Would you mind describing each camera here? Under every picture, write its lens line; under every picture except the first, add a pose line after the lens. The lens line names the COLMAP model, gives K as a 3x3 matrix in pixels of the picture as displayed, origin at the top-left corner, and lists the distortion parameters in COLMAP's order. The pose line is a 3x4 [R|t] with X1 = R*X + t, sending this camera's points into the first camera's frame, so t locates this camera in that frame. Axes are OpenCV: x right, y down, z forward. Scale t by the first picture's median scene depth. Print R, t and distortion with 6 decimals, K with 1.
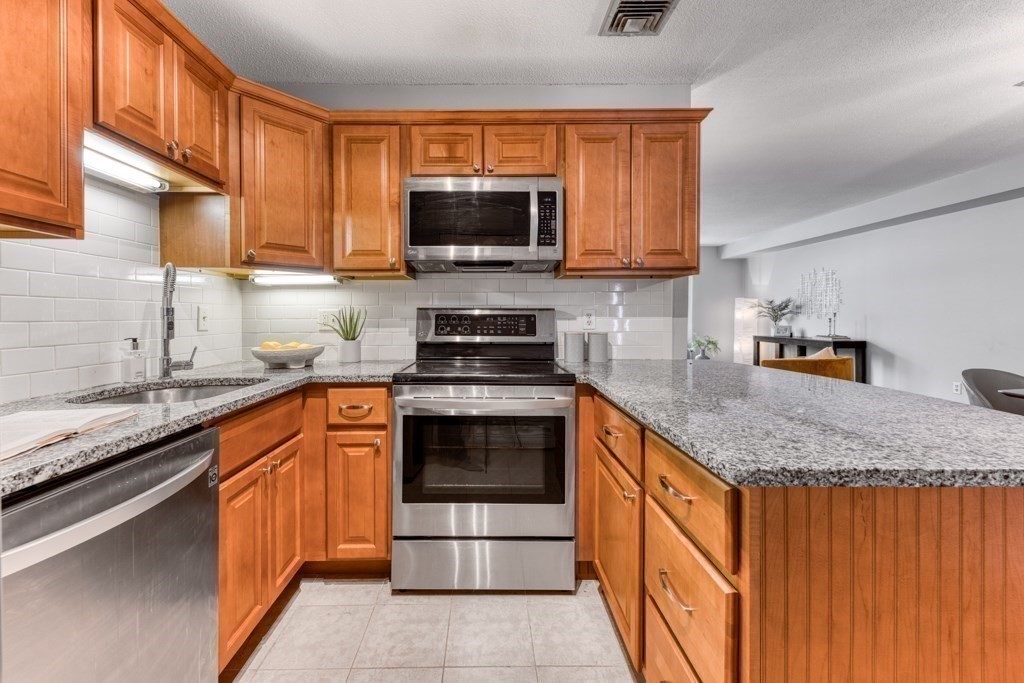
lens RADIAL K [[423.0, 0, 489.1], [0, 423.0, 319.7], [0, 0, 1]] dist [0.014417, -0.002188]
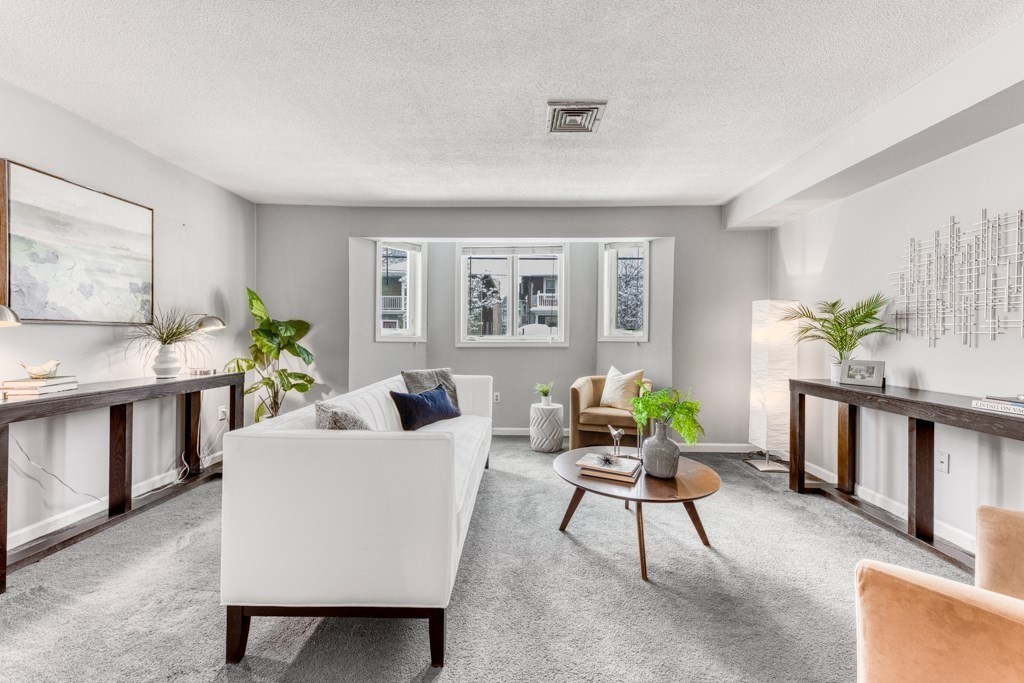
lens RADIAL K [[423.0, 0, 516.8], [0, 423.0, 335.2], [0, 0, 1]] dist [0.014417, -0.002188]
pose [[0.999907, 0.009011, -0.010284, 1.131352], [-0.009091, 0.999928, -0.007827, -0.016457], [0.010213, 0.007919, 0.999916, 1.837973]]
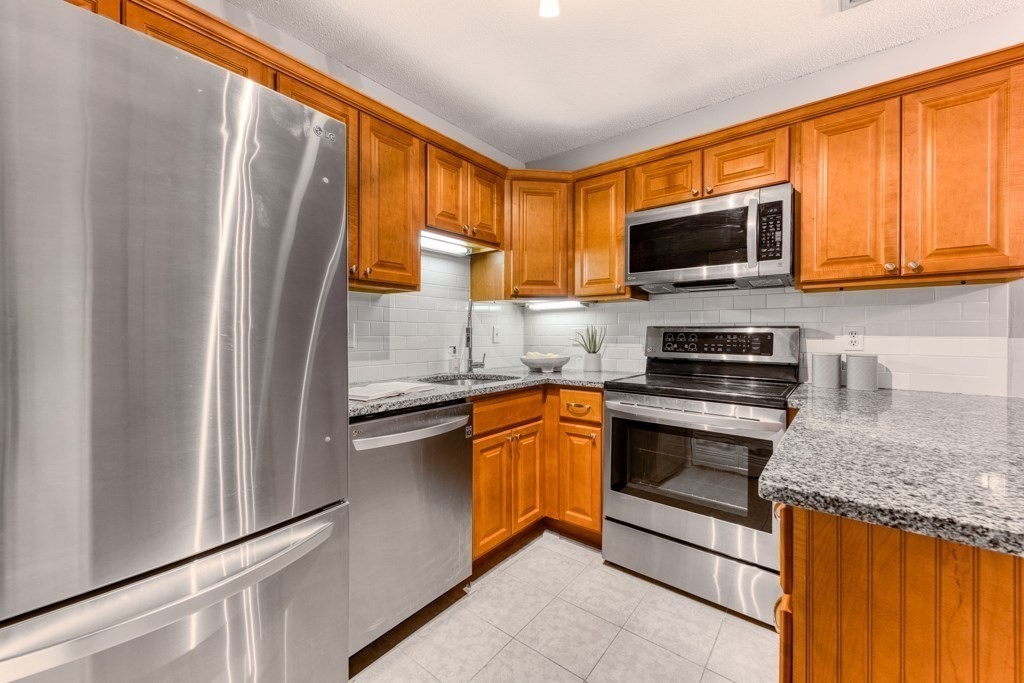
lens RADIAL K [[406.2, 0, 513.8], [0, 406.2, 335.1], [0, 0, 1]] dist [0.009400, -0.001965]
pose [[0.781569, 0.007438, -0.623774, 0.254572], [-0.008825, 0.999961, 0.000866, -0.003315], [0.623756, 0.004828, 0.781604, -0.060461]]
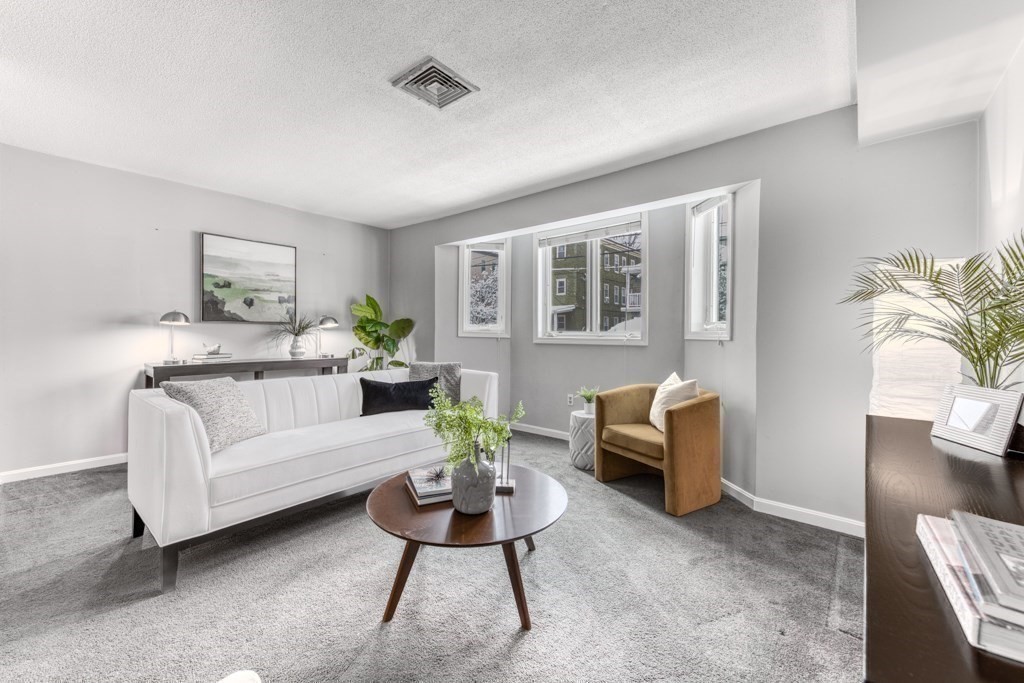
lens RADIAL K [[423.0, 0, 507.3], [0, 423.0, 332.5], [0, 0, 1]] dist [0.014417, -0.002188]
pose [[0.745663, 0.012080, -0.666213, 2.227564], [-0.014992, 0.999887, 0.001351, -0.023940], [0.666154, 0.008980, 0.745760, 2.411837]]
